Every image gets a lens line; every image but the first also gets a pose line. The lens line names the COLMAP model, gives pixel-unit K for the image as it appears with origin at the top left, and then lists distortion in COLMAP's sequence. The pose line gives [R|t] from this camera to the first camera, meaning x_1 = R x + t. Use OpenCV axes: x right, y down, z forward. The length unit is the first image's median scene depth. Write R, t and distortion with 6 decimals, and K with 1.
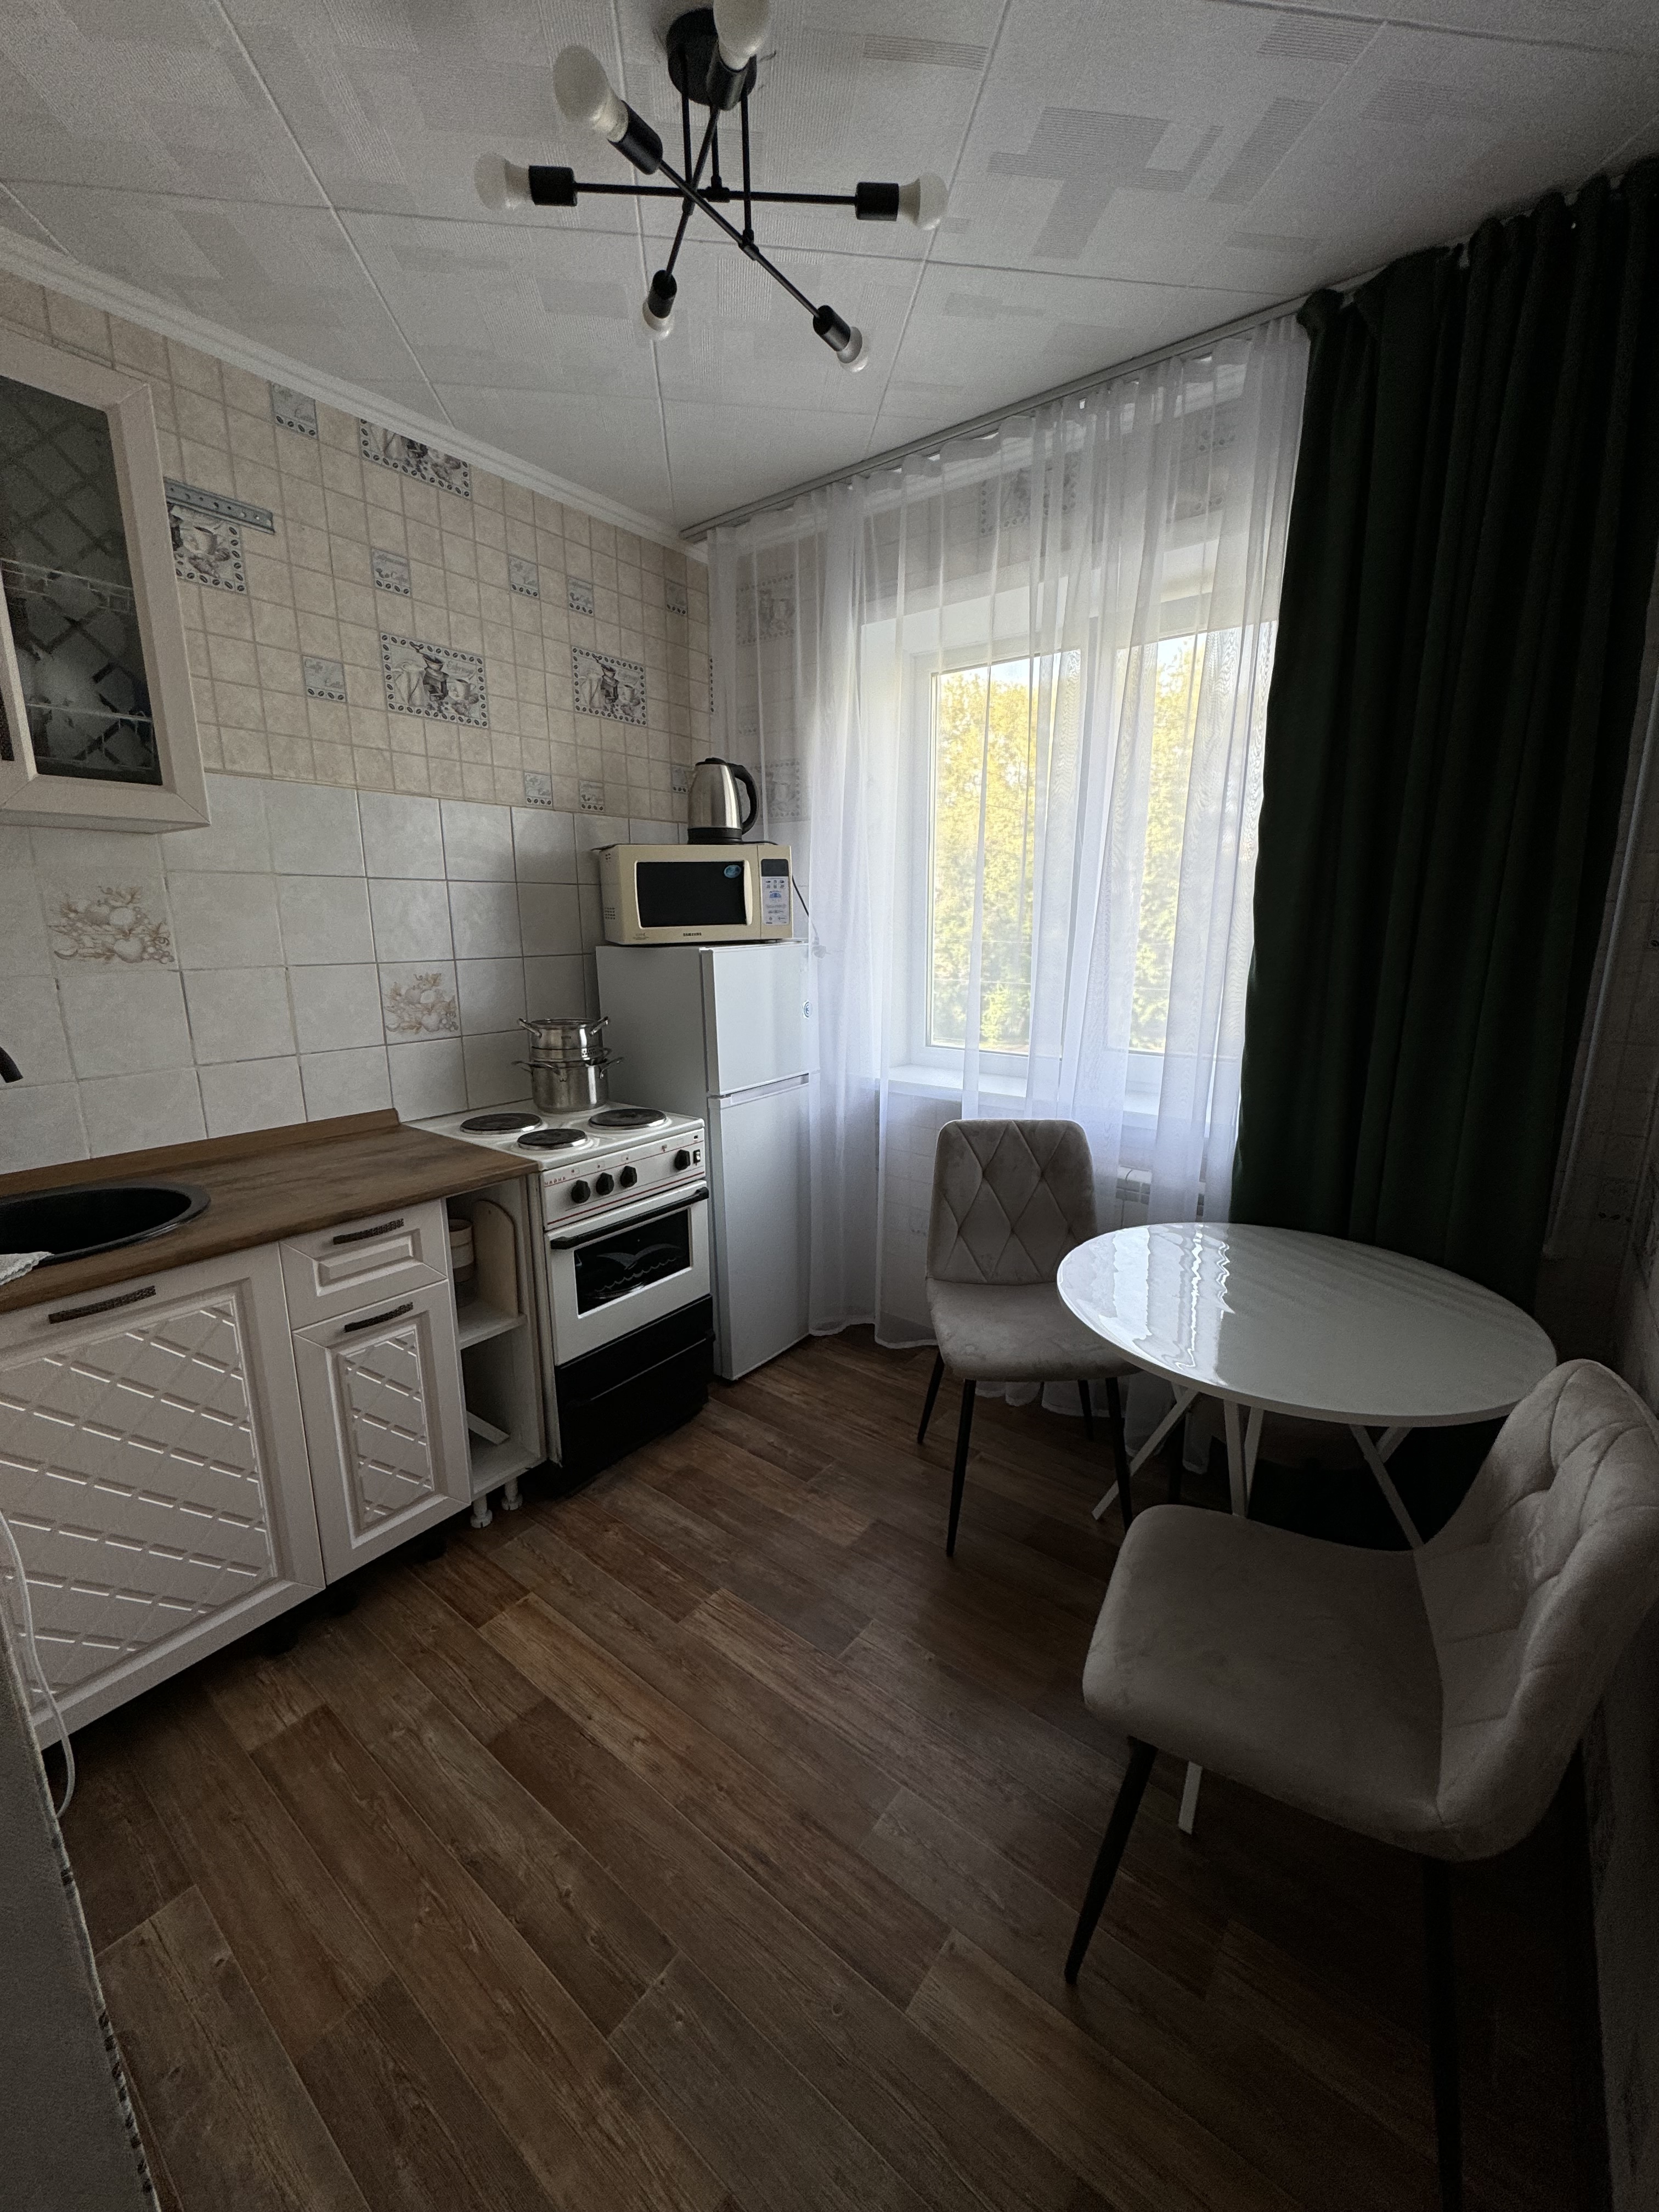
lens RADIAL K [[877.5, 0, 830.0], [0, 877.5, 1107.1], [0, 0, 1]] dist [-0.003937, 0.000222]
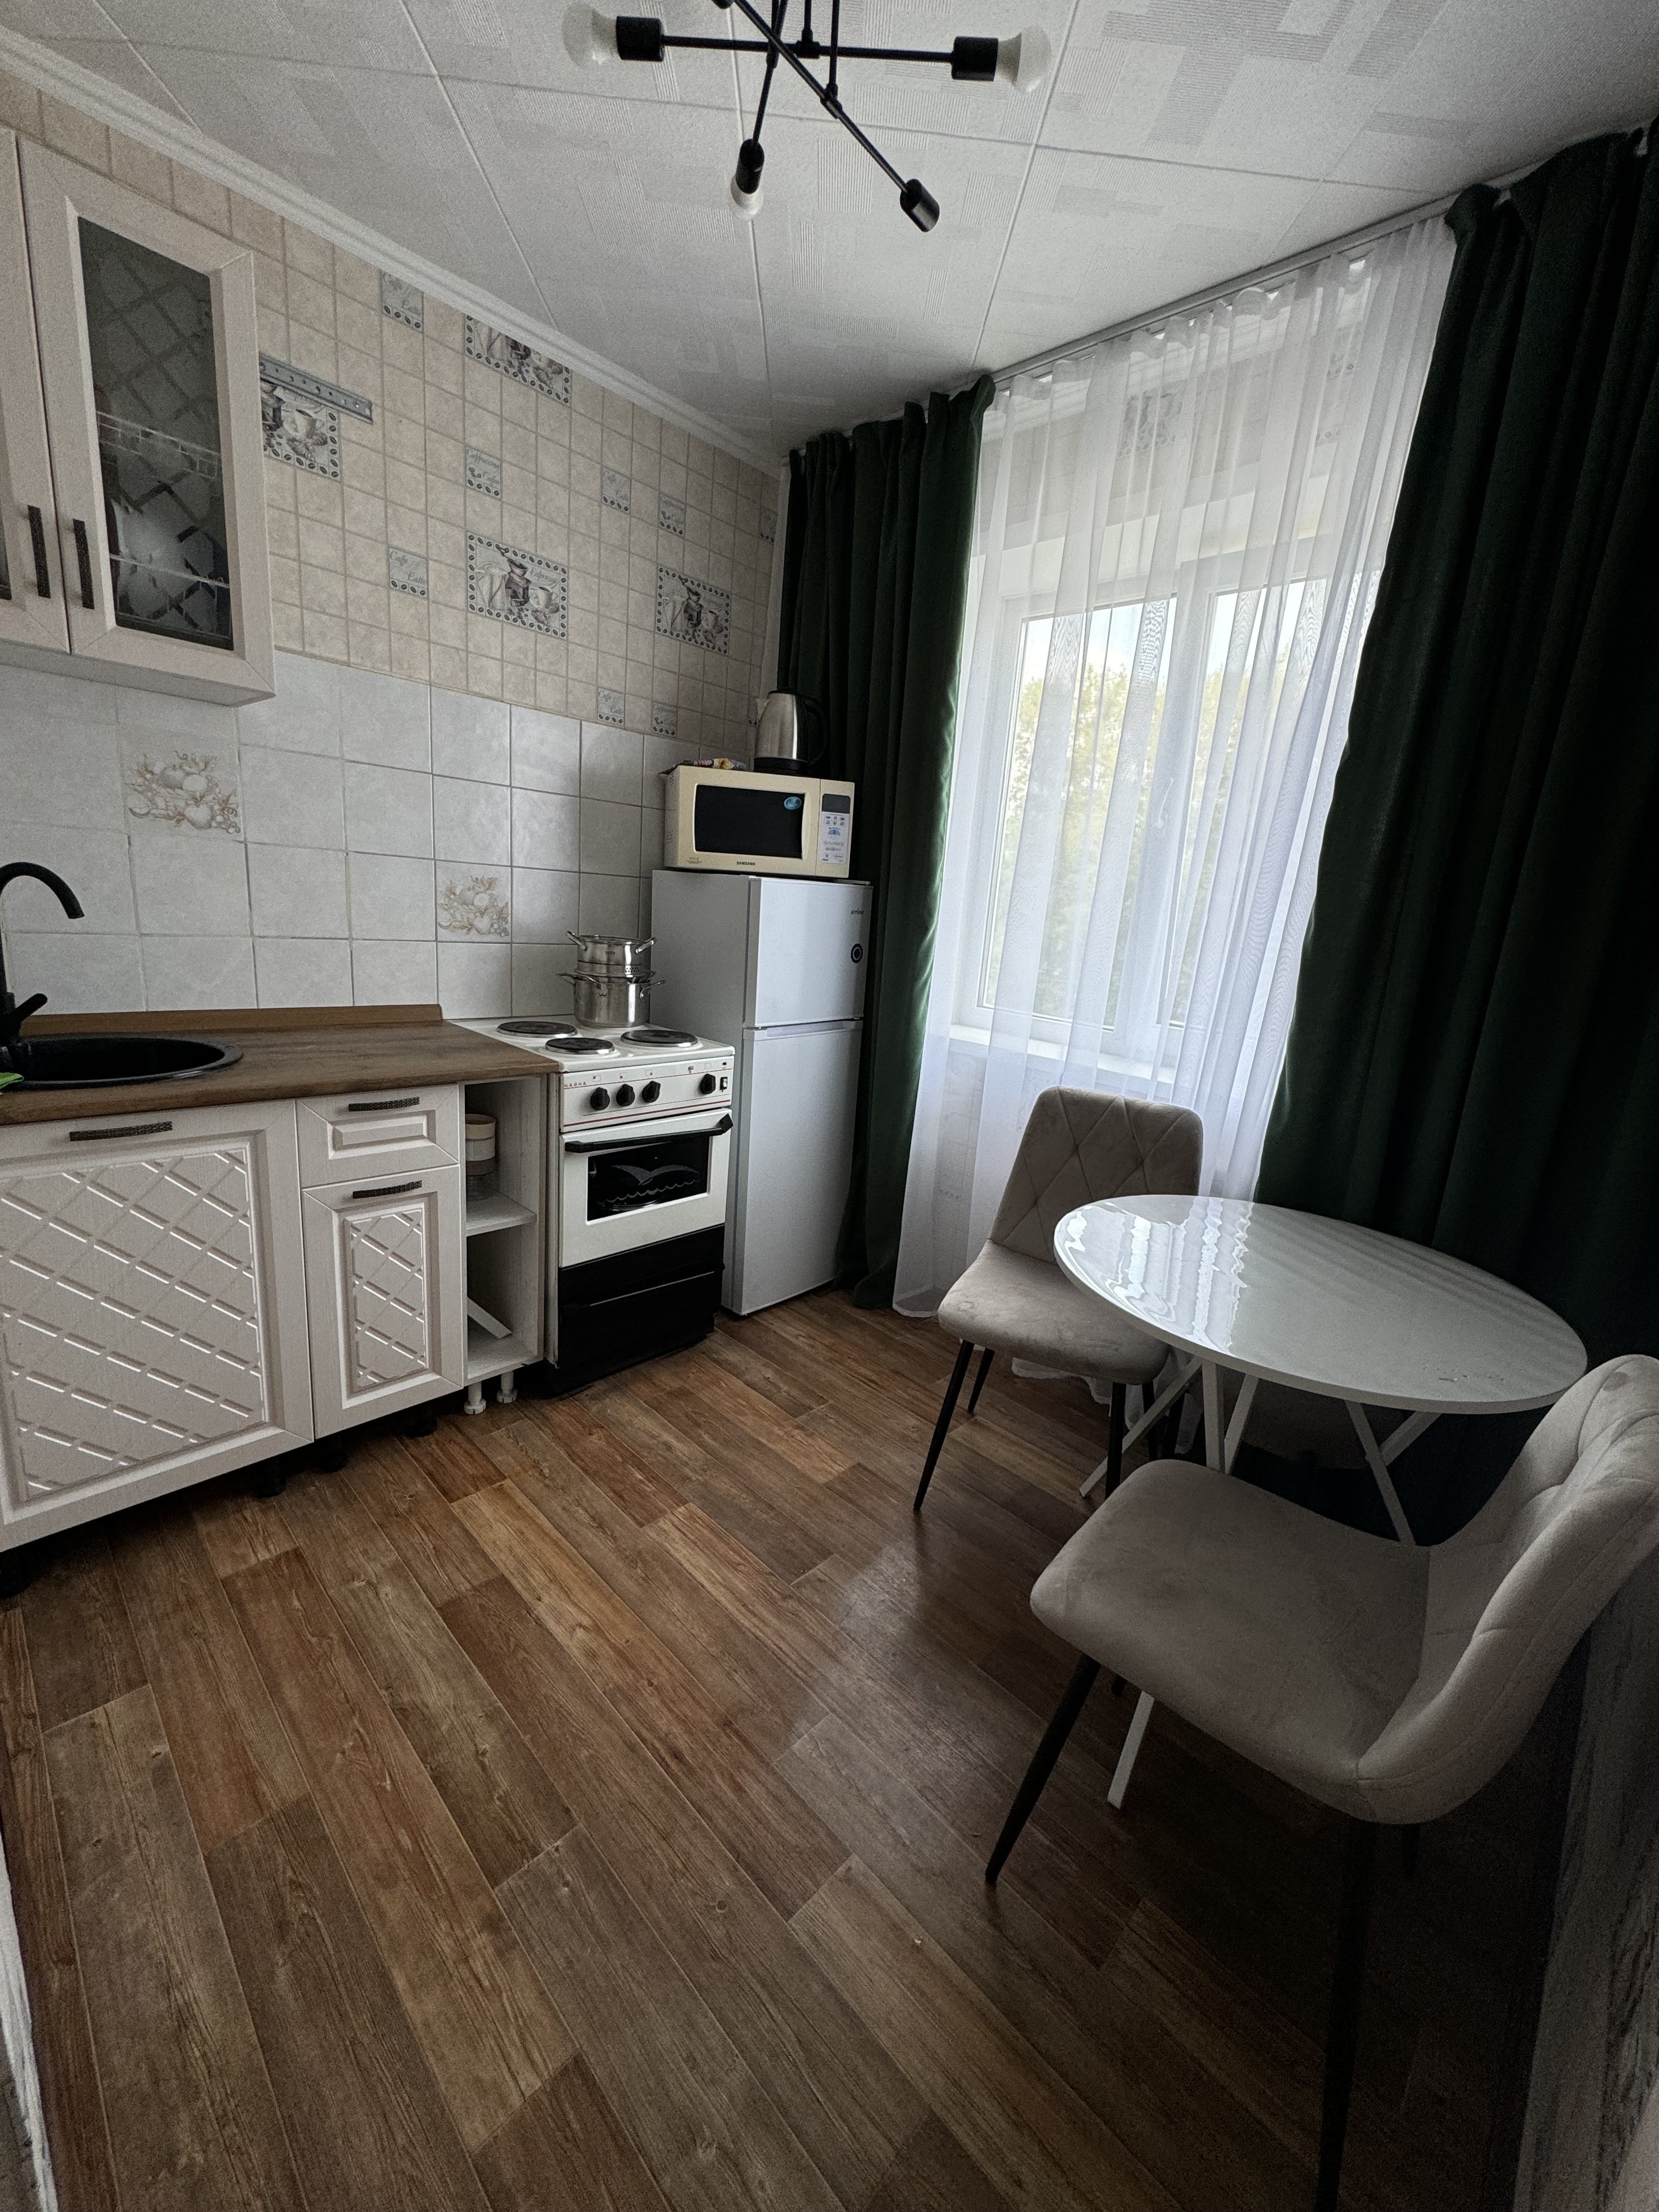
lens RADIAL K [[877.5, 0, 830.9], [0, 877.5, 1107.7], [0, 0, 1]] dist [-0.003937, 0.000222]
pose [[0.990135, 0.108984, -0.088068, 0.085981], [-0.107378, 0.993957, 0.022779, 0.069042], [0.090018, -0.013098, 0.995854, 0.024937]]
